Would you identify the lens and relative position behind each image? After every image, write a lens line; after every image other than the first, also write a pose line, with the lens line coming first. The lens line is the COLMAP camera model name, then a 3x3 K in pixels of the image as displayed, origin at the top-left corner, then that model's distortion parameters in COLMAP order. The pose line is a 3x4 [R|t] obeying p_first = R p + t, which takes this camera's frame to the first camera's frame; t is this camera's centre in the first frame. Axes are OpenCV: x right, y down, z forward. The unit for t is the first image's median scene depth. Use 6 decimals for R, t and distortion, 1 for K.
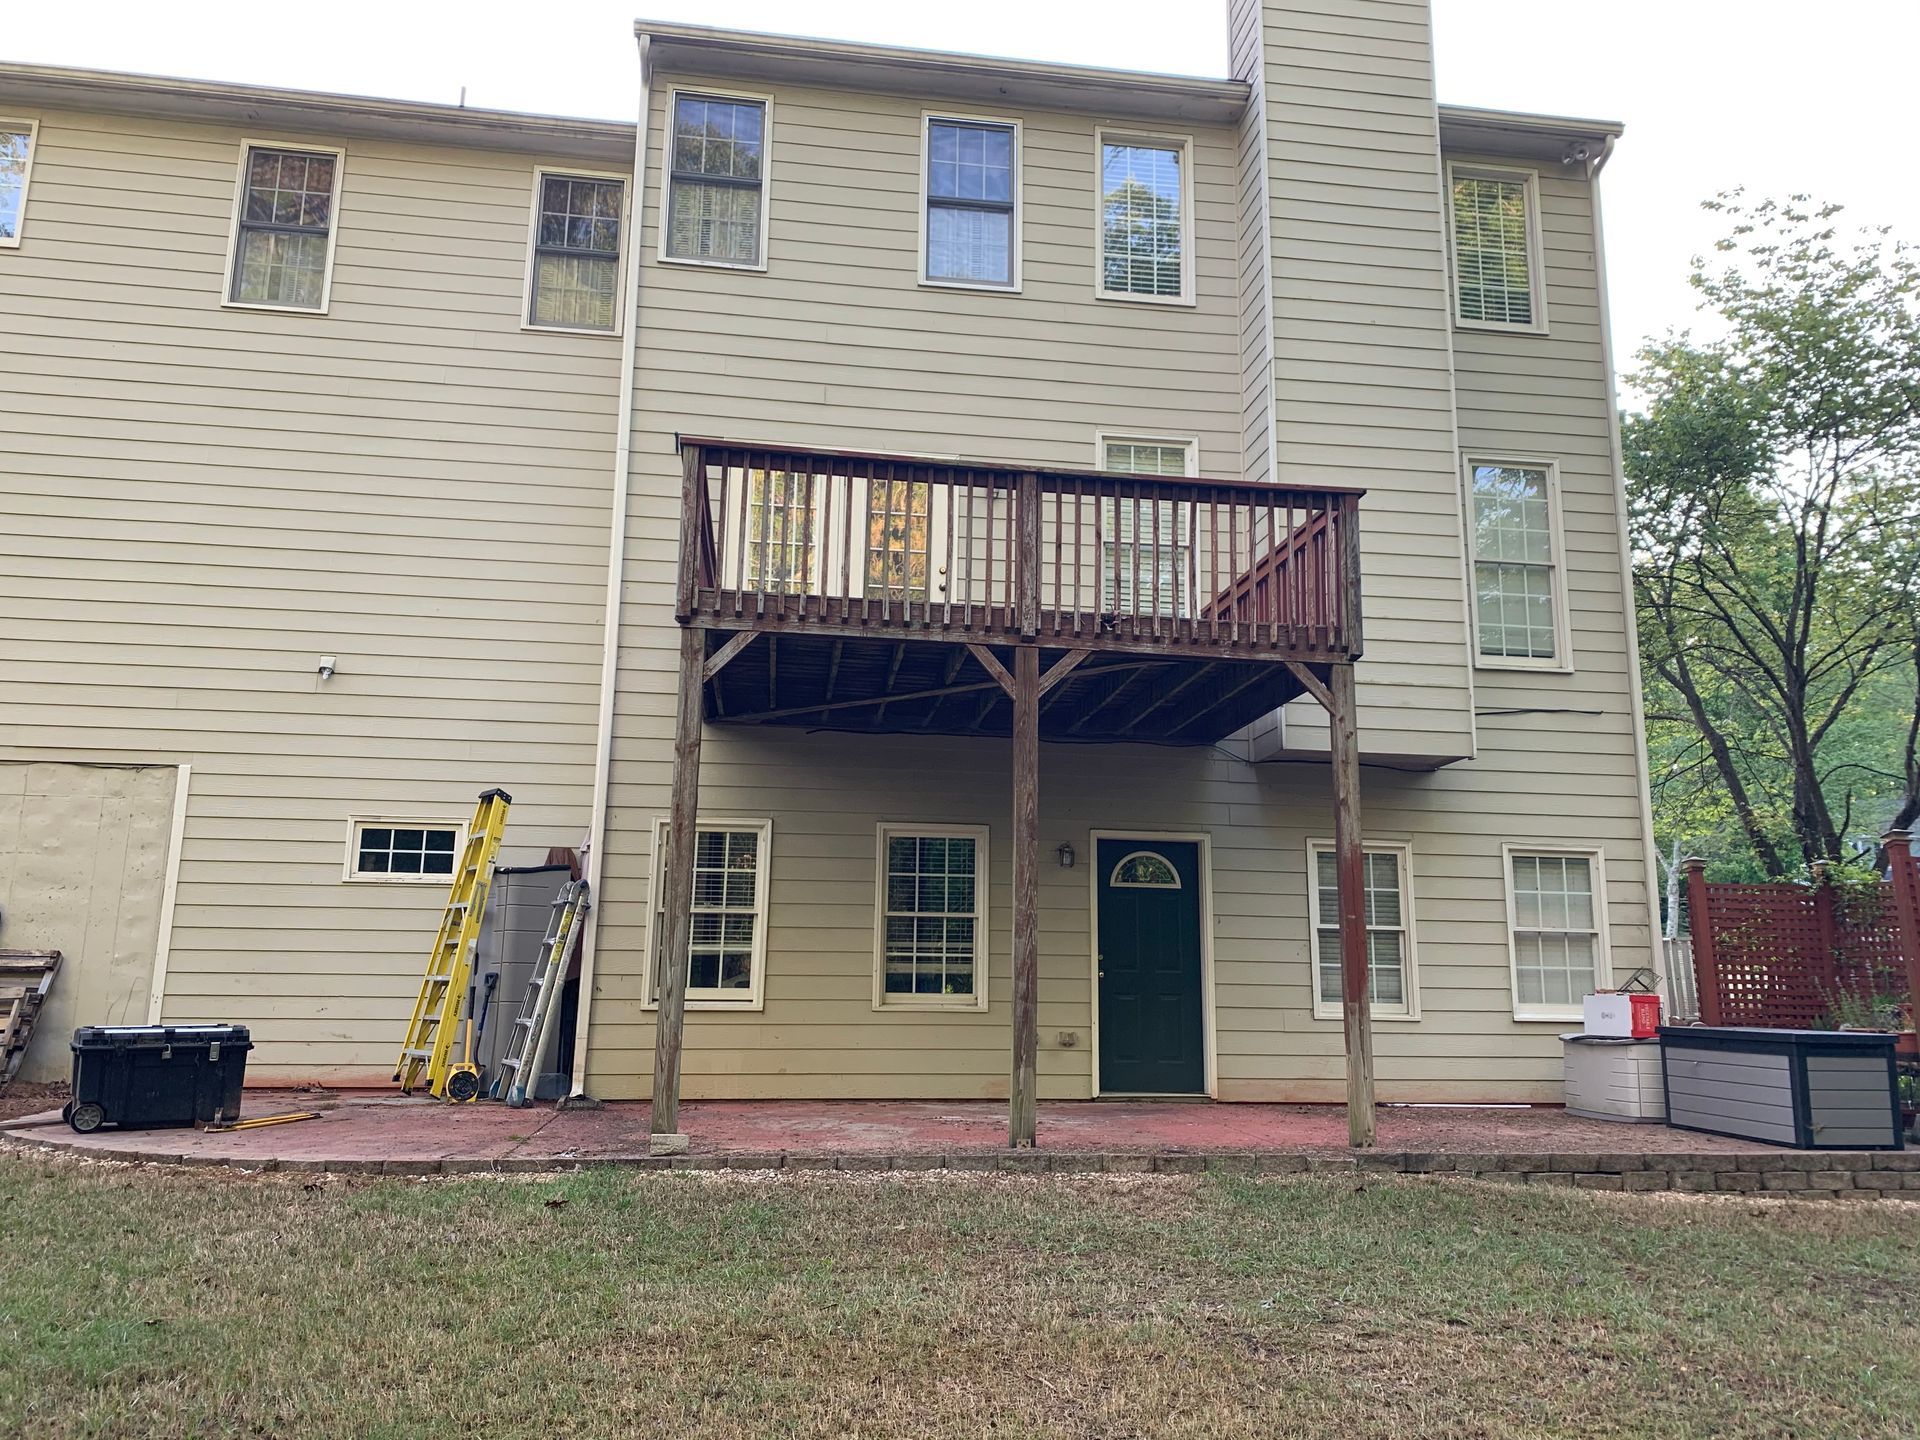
lens RADIAL K [[1338.2, 0, 960.0], [0, 1338.2, 720.0], [0, 0, 1]] dist [-0.004470, -0.002343]
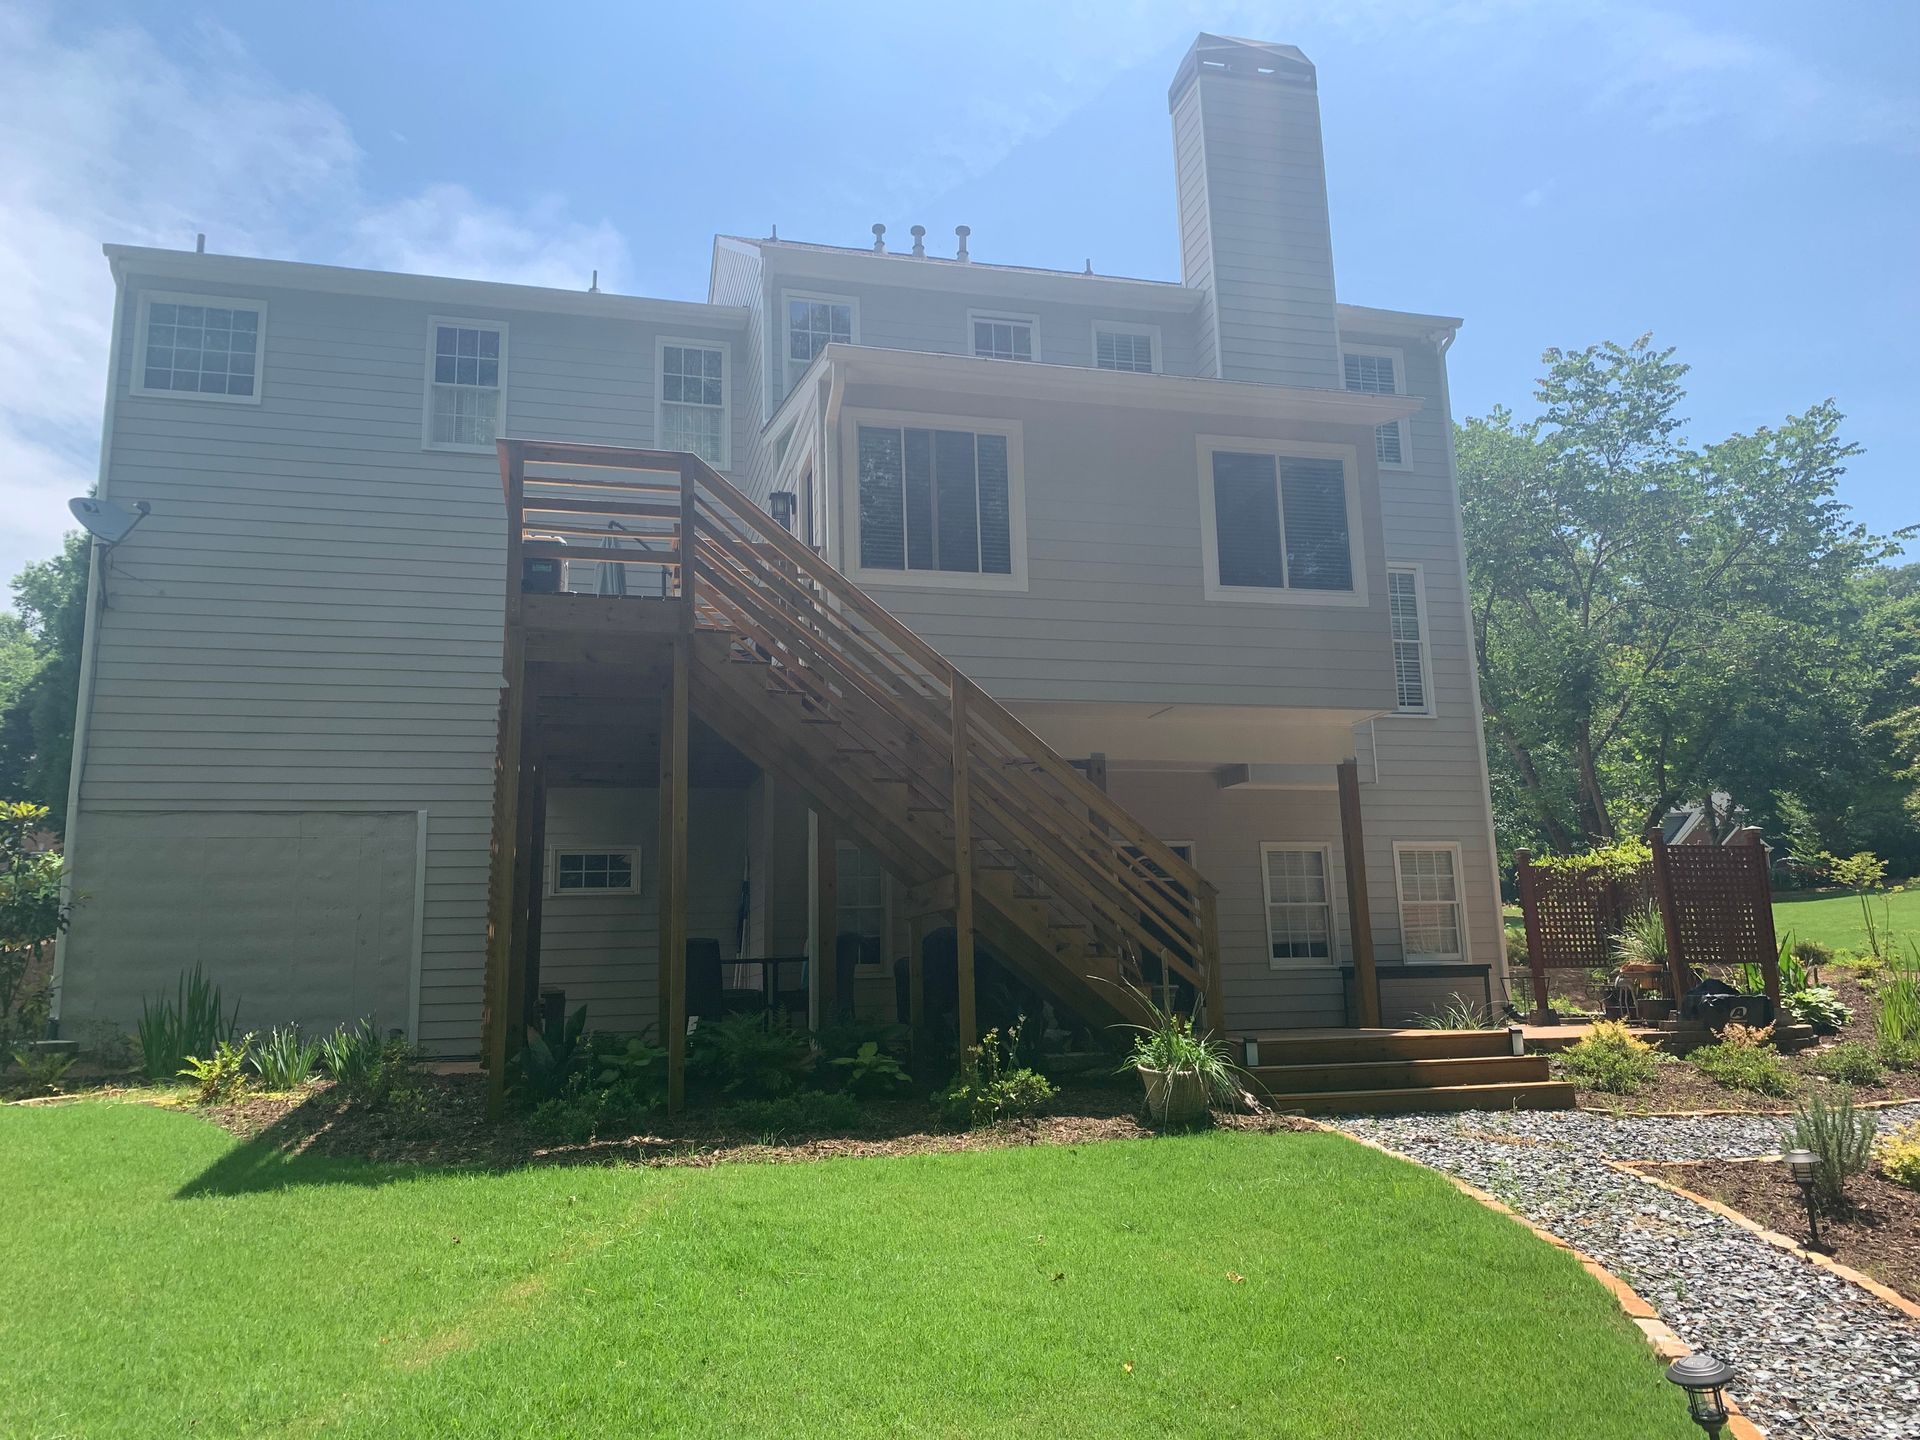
lens RADIAL K [[1338.2, 0, 960.0], [0, 1338.2, 720.0], [0, 0, 1]] dist [-0.004470, -0.002343]
pose [[0.991946, -0.018017, 0.125373, -0.224340], [0.017177, 0.999822, 0.007780, -0.055210], [-0.125491, -0.005564, 0.992079, -0.350830]]
